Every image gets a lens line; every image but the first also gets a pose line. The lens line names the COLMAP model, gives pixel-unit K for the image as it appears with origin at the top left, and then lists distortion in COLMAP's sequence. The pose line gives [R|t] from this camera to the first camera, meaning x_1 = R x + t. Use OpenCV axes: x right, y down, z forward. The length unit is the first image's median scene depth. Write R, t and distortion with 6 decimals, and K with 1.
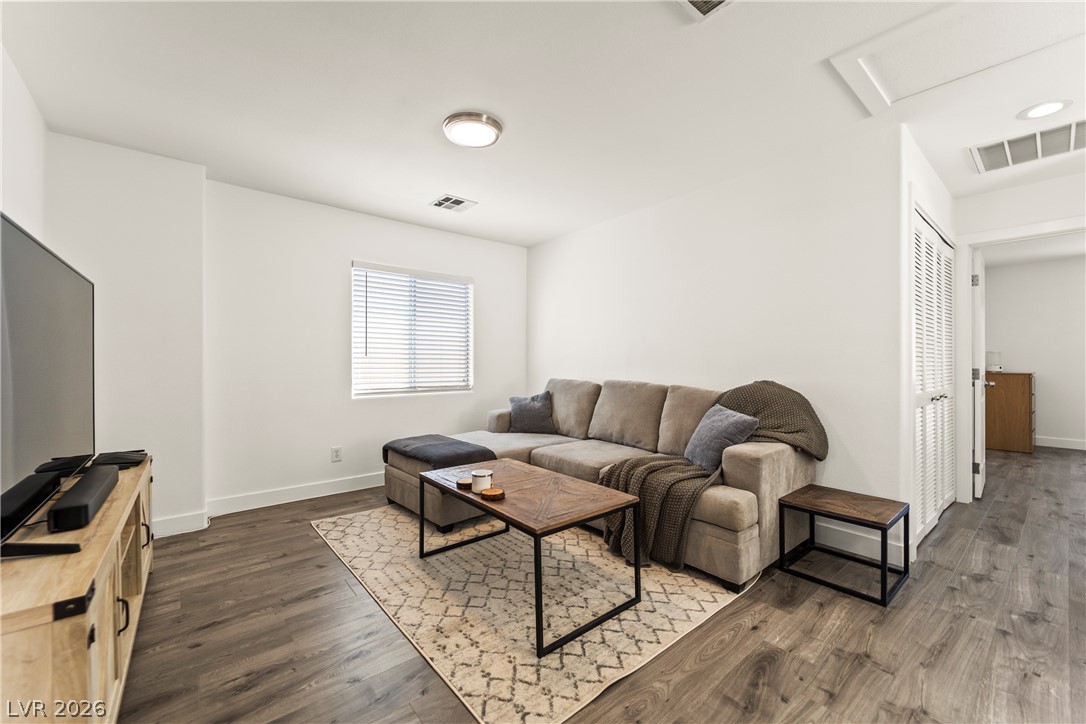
lens RADIAL K [[436.0, 0, 546.5], [0, 436.0, 362.0], [0, 0, 1]] dist [0.018014, -0.007887]
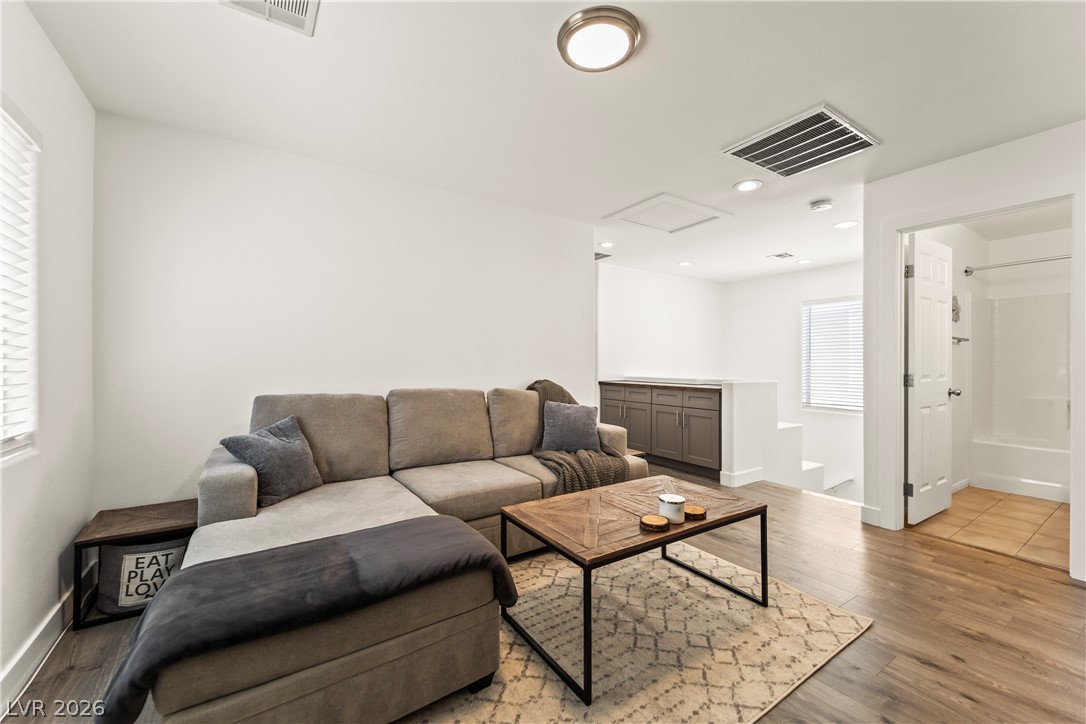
lens RADIAL K [[436.0, 0, 541.7], [0, 436.0, 362.9], [0, 0, 1]] dist [0.018014, -0.007887]
pose [[0.102045, -0.003860, 0.994772, -0.893598], [-0.007438, 0.999962, 0.004643, -0.009029], [-0.994752, -0.007873, 0.102012, 1.030001]]
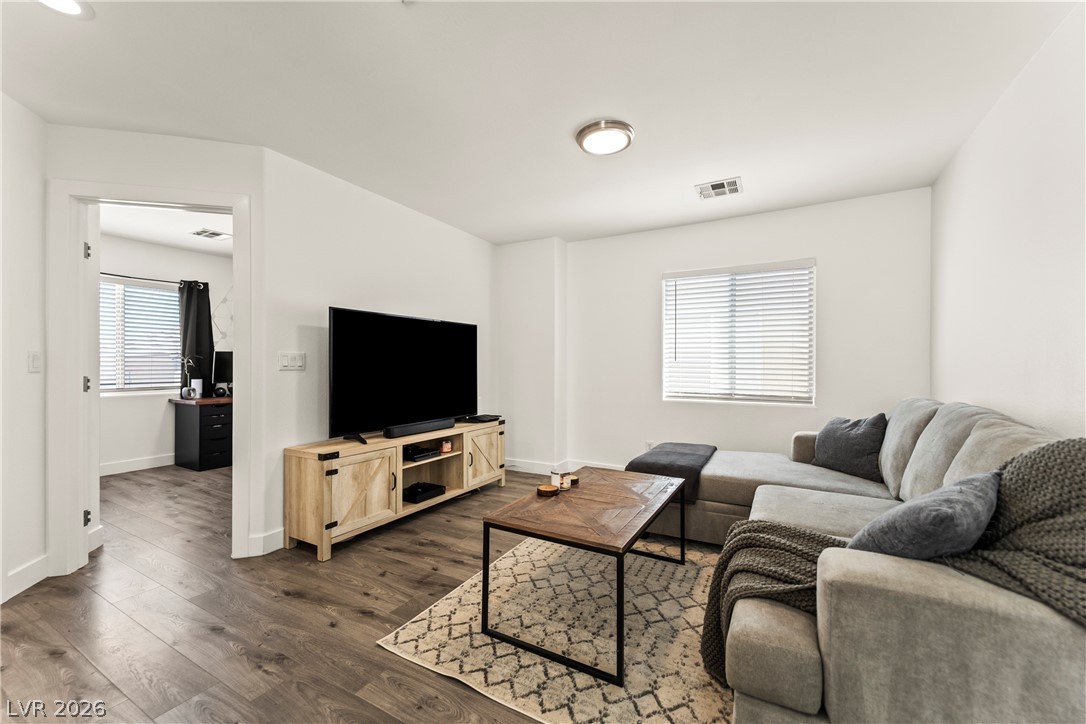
lens RADIAL K [[436.0, 0, 535.9], [0, 436.0, 366.5], [0, 0, 1]] dist [0.018014, -0.007887]
pose [[0.346140, 0.008916, -0.938140, 0.733256], [-0.004931, 0.999958, 0.007684, -0.010412], [0.938170, 0.001966, 0.346170, 0.503423]]
